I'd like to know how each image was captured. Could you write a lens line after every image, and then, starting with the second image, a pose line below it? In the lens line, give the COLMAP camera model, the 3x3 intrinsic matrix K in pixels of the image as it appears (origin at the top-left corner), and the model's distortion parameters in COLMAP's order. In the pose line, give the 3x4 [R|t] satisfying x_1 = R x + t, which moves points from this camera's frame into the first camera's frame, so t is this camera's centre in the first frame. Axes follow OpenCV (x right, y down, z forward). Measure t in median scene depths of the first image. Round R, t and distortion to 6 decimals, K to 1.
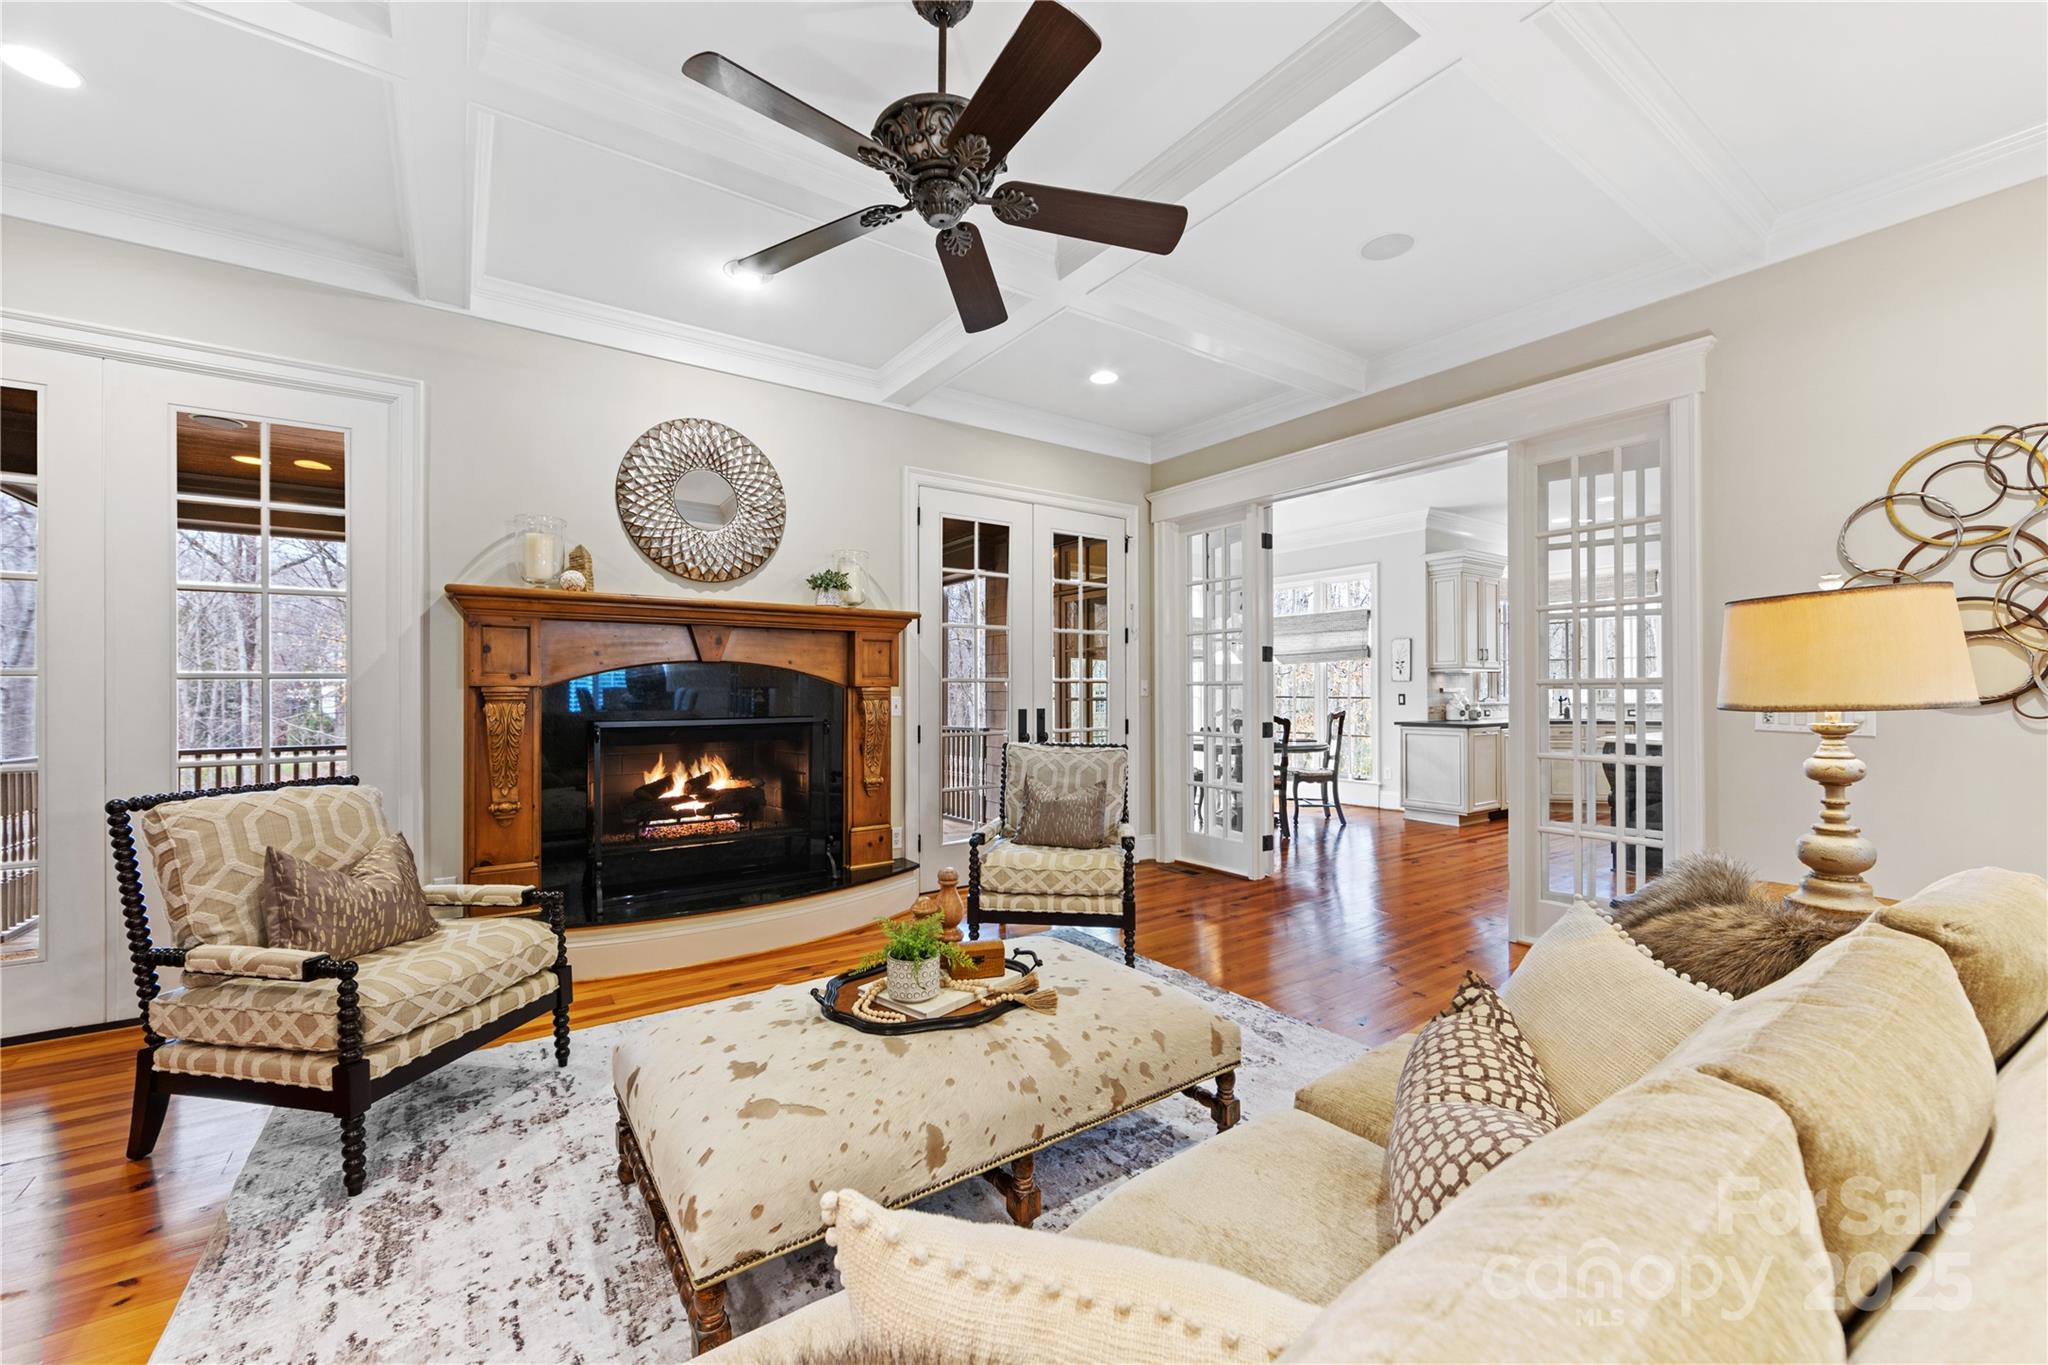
lens RADIAL K [[842.1, 0, 1029.1], [0, 842.1, 671.8], [0, 0, 1]] dist [0.085809, -0.000013]
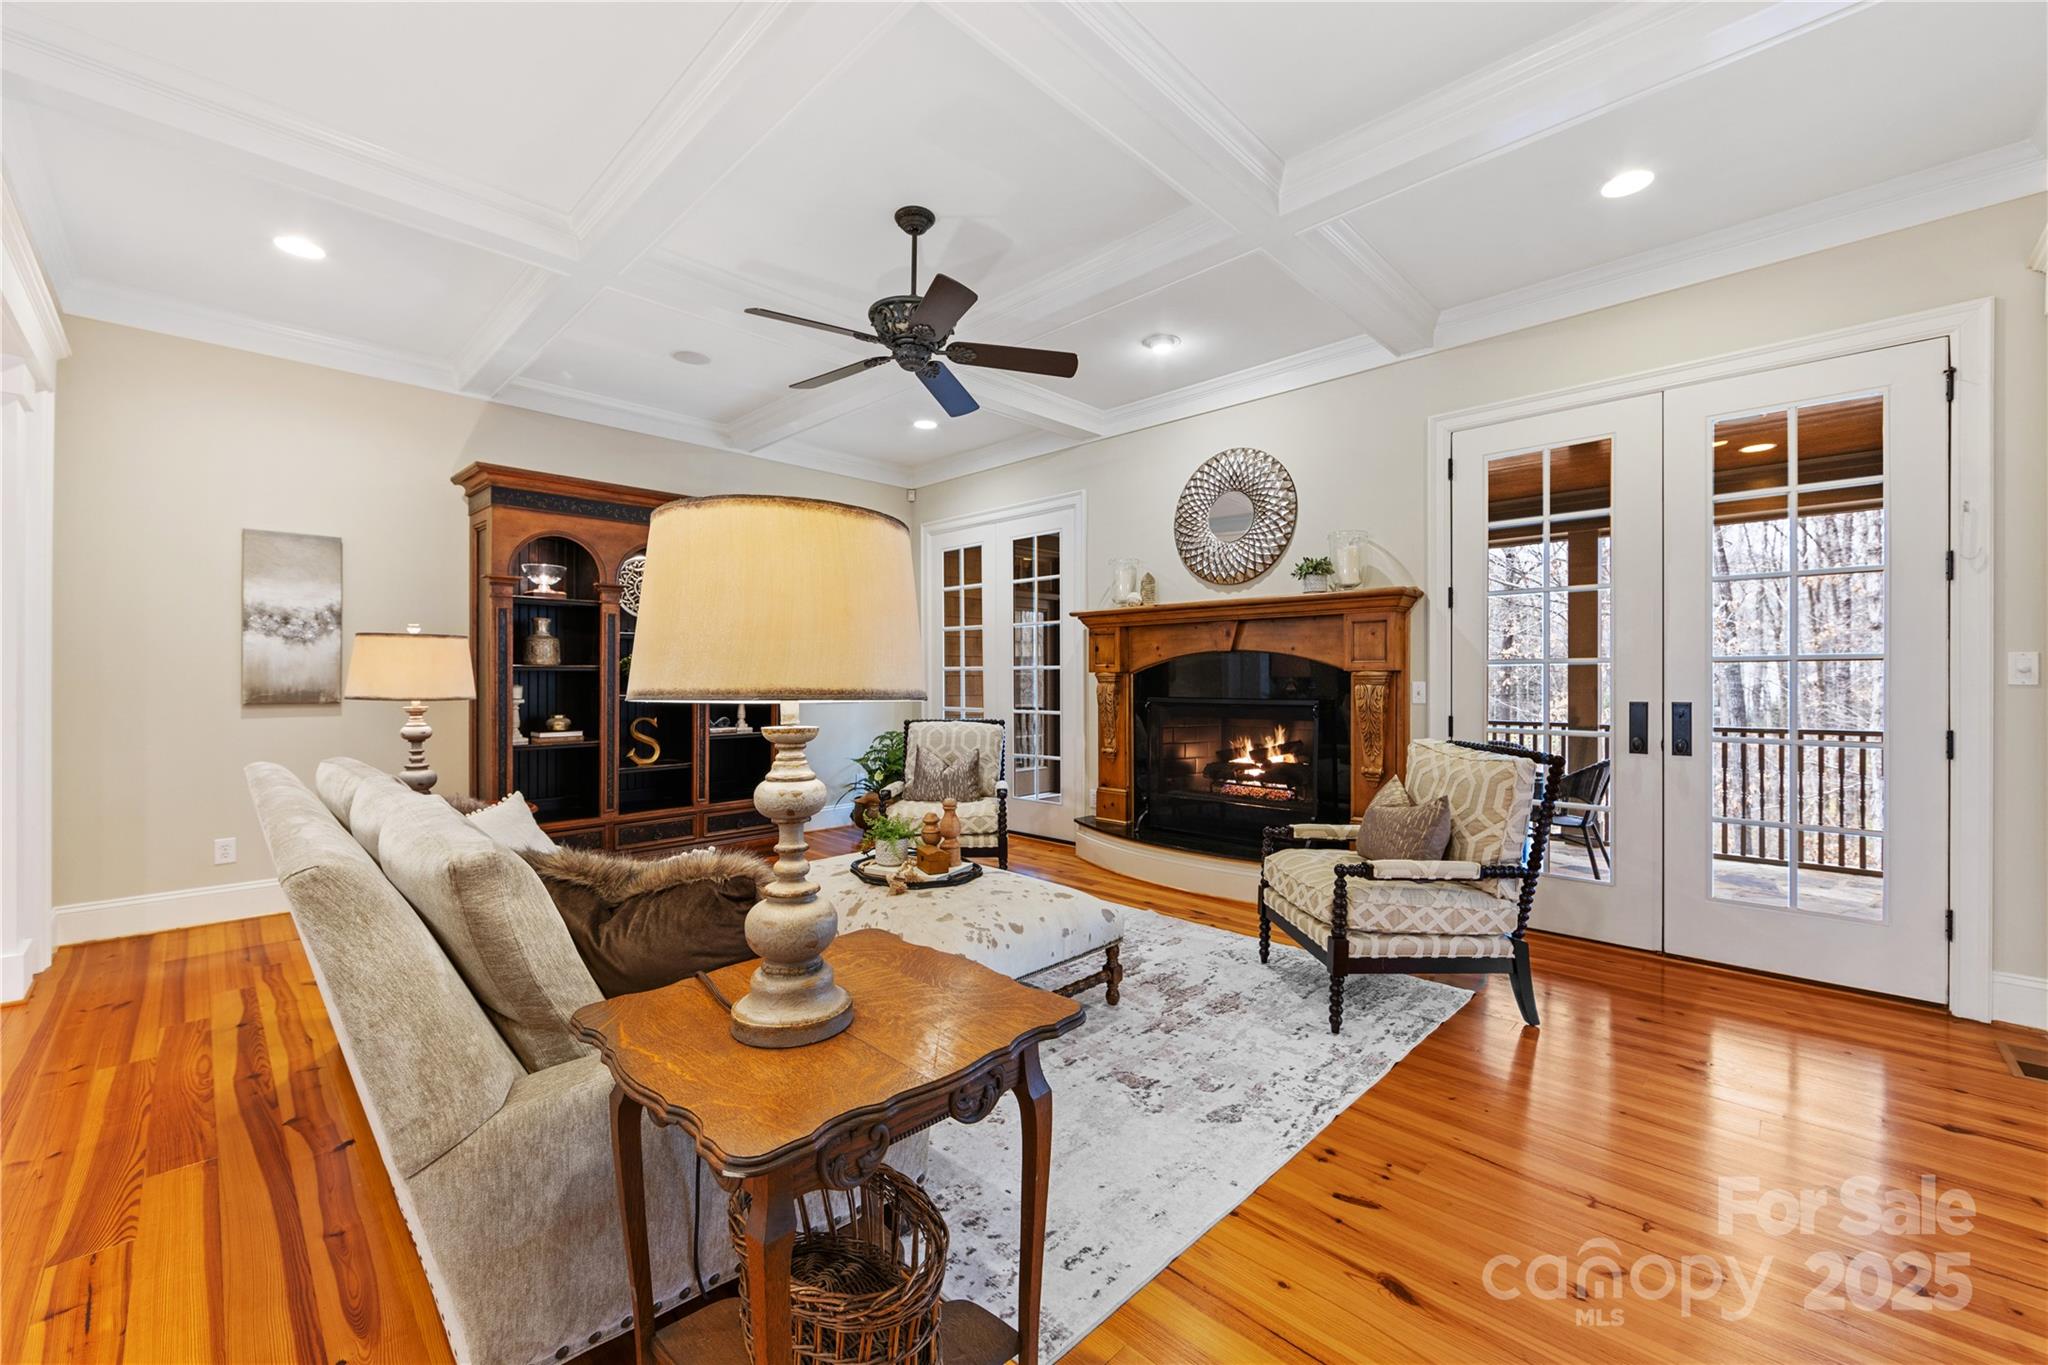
lens RADIAL K [[811.7, 0, 1013.1], [0, 811.7, 678.9], [0, 0, 1]] dist [0.000672, -0.000068]
pose [[0.194645, 0.008314, -0.980839, 0.643482], [0.024362, 0.999615, 0.013308, 0.004261], [0.980571, -0.026485, 0.194367, 0.452180]]
